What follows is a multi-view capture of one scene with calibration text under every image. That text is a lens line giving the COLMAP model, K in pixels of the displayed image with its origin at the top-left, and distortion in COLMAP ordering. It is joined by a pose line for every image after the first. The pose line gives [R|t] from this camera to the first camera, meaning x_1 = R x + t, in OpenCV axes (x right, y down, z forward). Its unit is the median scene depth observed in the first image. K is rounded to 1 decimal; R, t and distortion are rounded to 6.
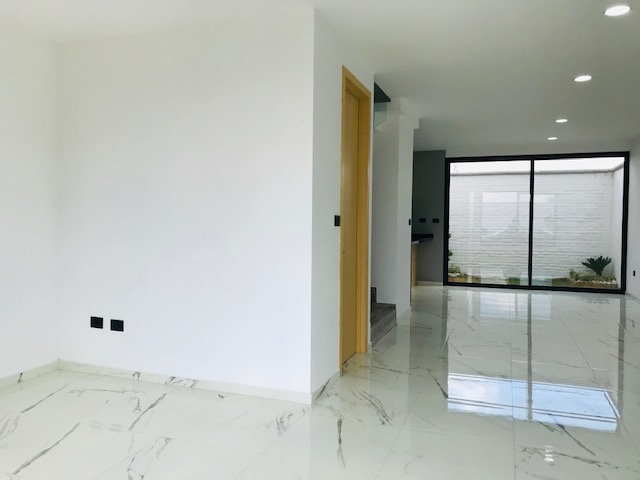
lens RADIAL K [[521.6, 0, 312.6], [0, 521.6, 236.7], [0, 0, 1]] dist [0.039771, -0.049206]
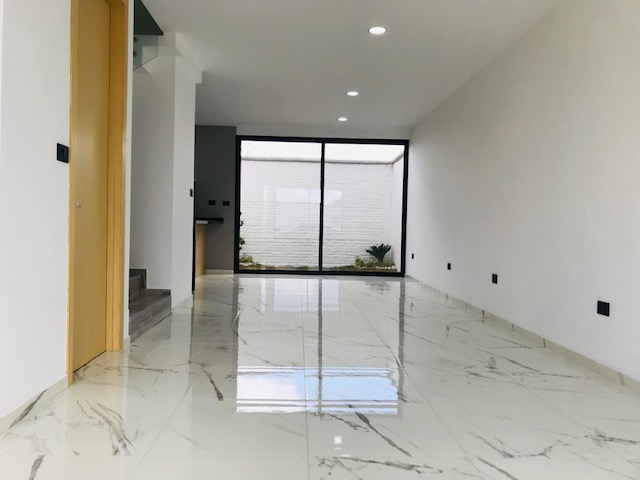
lens RADIAL K [[521.6, 0, 312.6], [0, 521.6, 236.7], [0, 0, 1]] dist [0.039771, -0.049206]
pose [[0.927738, 0.004245, 0.373208, 0.052845], [-0.003209, 0.999989, -0.003398, 0.043796], [-0.373218, 0.001955, 0.927741, 0.144698]]
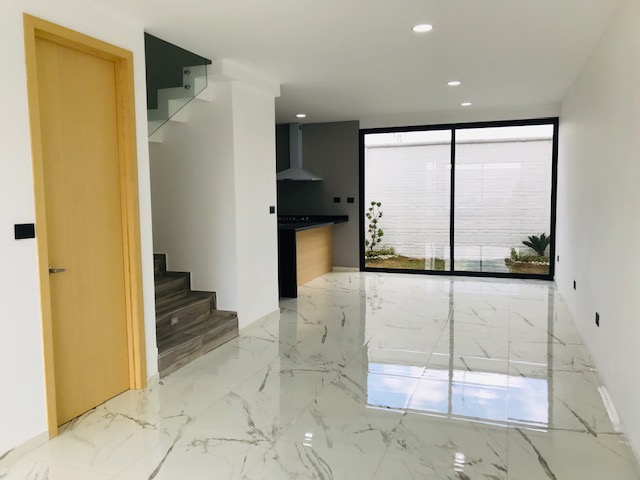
lens RADIAL K [[521.6, 0, 312.6], [0, 521.6, 236.7], [0, 0, 1]] dist [0.039771, -0.049206]
pose [[0.999716, -0.022557, -0.007704, 0.255770], [0.022972, 0.998005, 0.058804, -0.032290], [0.006363, -0.058964, 0.998240, 0.157032]]
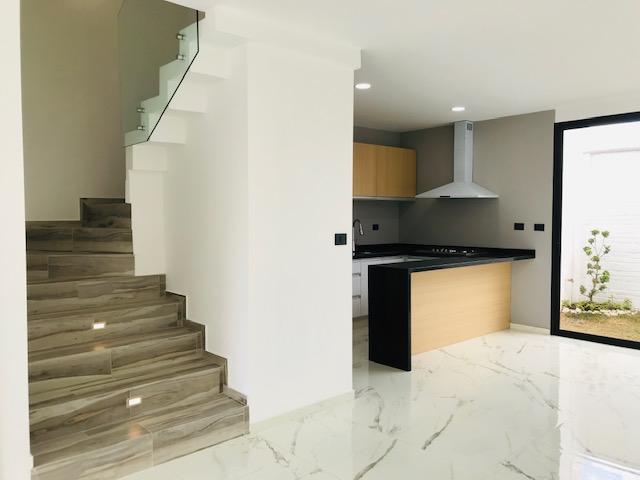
lens RADIAL K [[521.6, 0, 312.6], [0, 521.6, 236.7], [0, 0, 1]] dist [0.039771, -0.049206]
pose [[0.884031, 0.012308, -0.467267, 0.416522], [-0.006736, 0.999885, 0.013592, -0.038446], [0.467380, -0.008868, 0.884012, 0.491648]]
